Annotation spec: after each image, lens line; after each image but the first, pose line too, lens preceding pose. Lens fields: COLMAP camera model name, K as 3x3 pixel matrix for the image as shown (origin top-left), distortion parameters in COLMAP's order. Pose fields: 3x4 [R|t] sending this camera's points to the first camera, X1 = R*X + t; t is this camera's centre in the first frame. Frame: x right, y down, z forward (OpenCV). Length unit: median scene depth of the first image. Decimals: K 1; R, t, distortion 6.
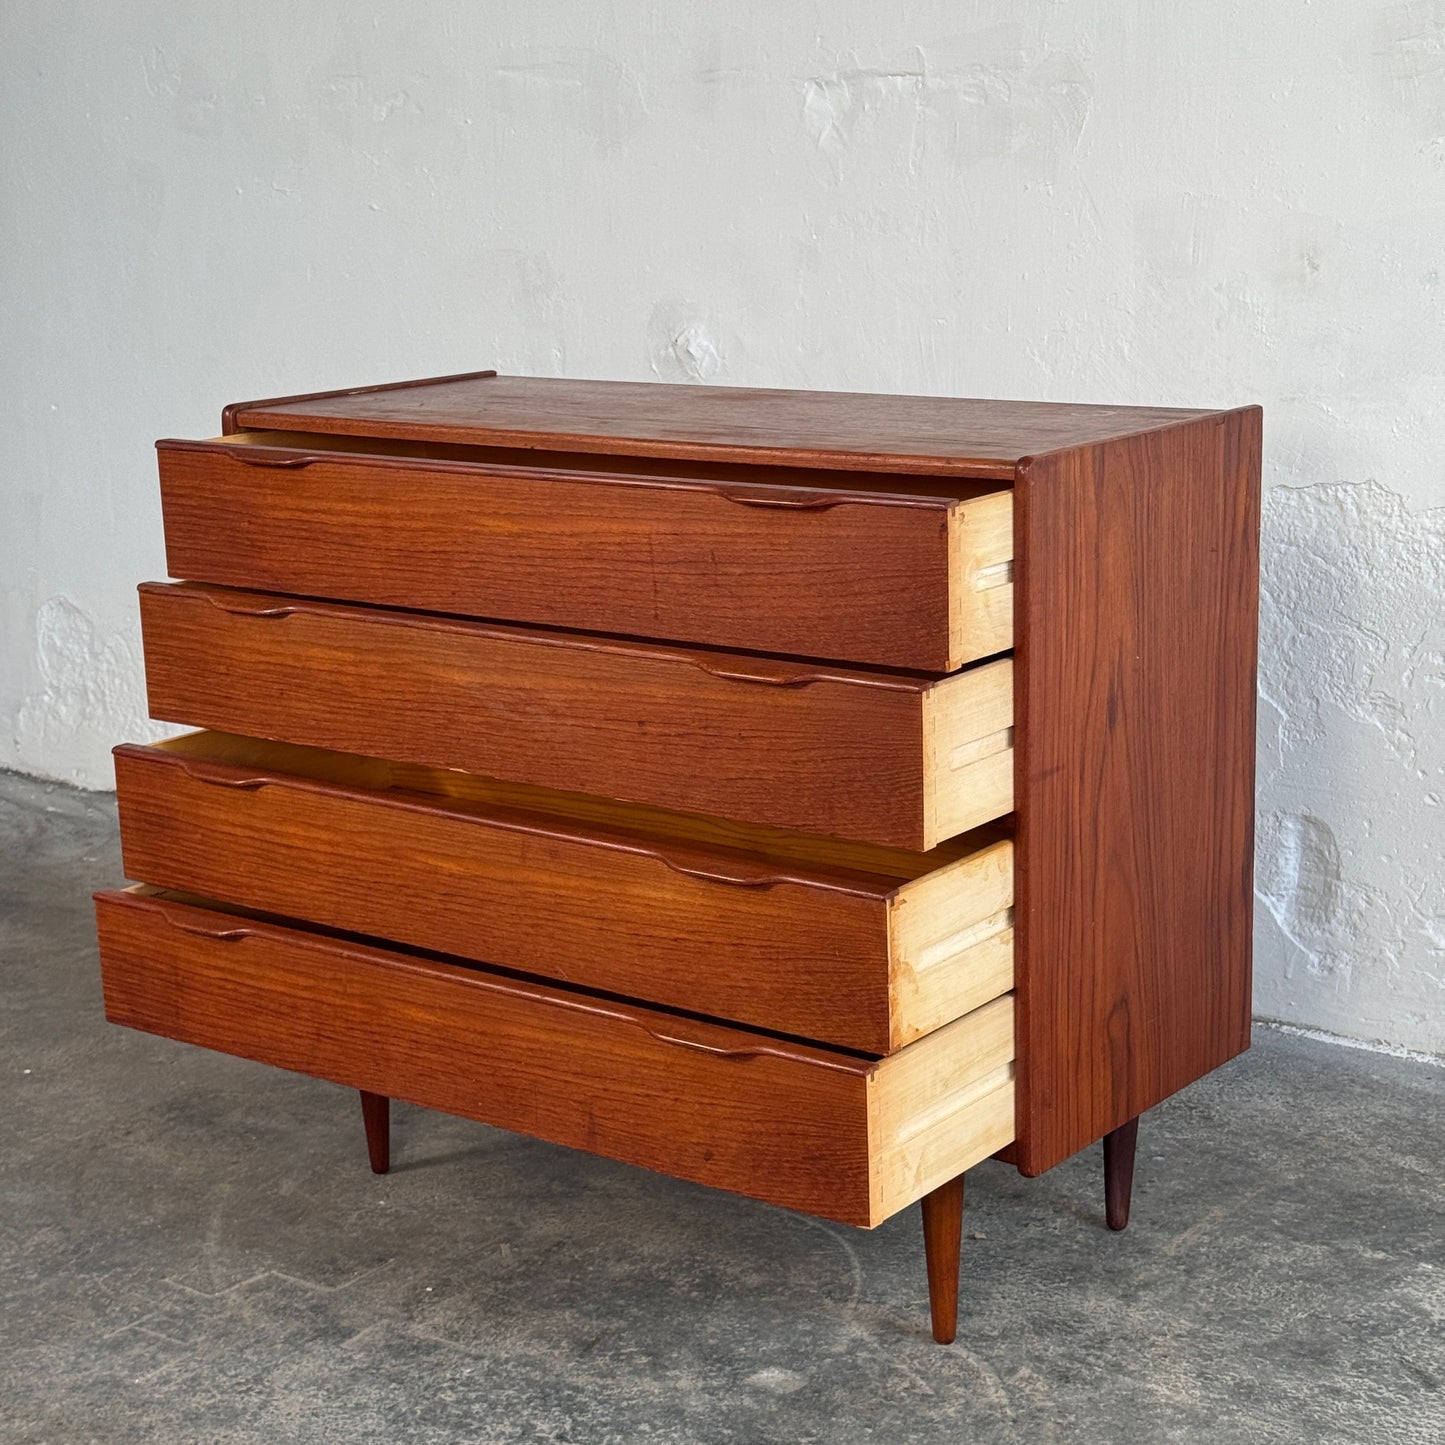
lens RADIAL K [[2691.5, 0, 716.8], [0, 2691.5, 734.3], [0, 0, 1]] dist [0.168562, -0.245164]
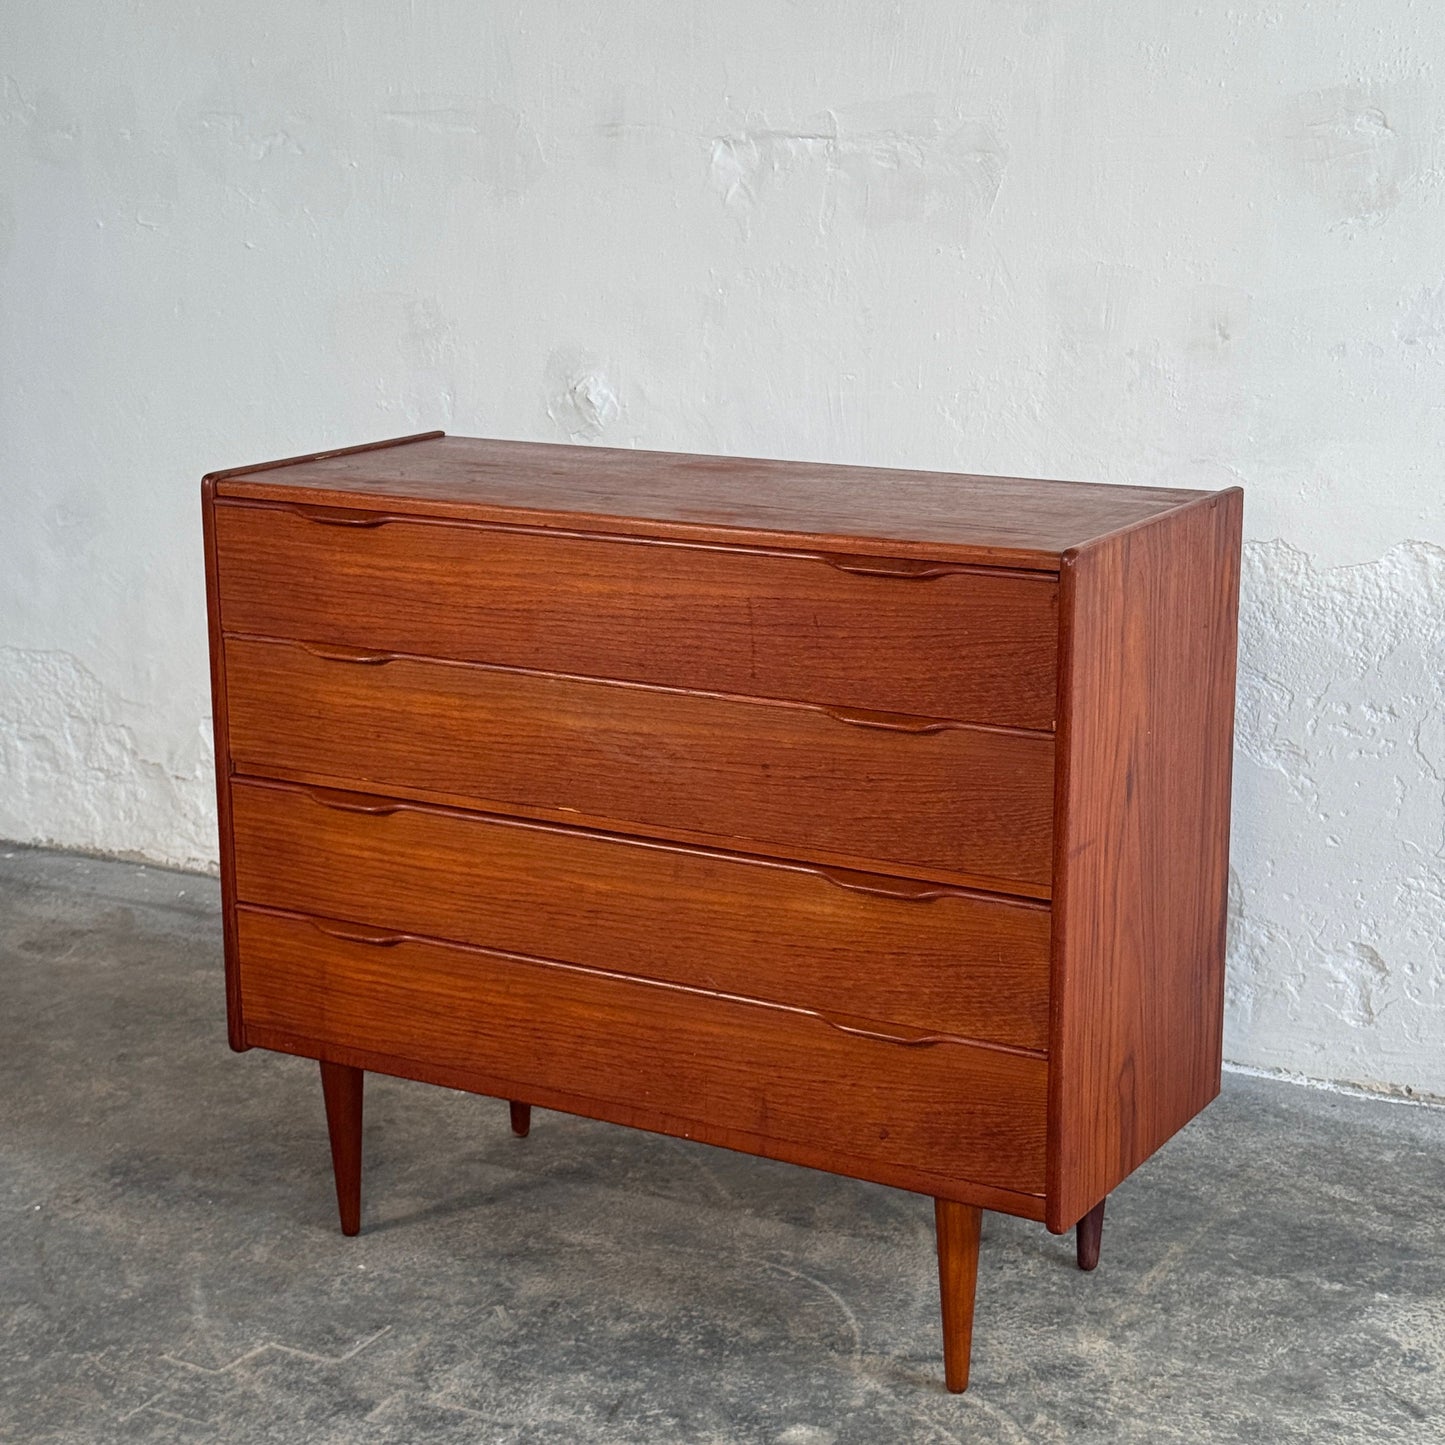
lens RADIAL K [[2696.0, 0, 722.5], [0, 2696.0, 722.5], [0, 0, 1]] dist [0.168265, -0.266436]
pose [[0.991179, -0.009153, 0.132212, -0.129807], [0.008500, 0.999949, 0.005505, -0.034997], [-0.132256, -0.004332, 0.991206, -0.015202]]
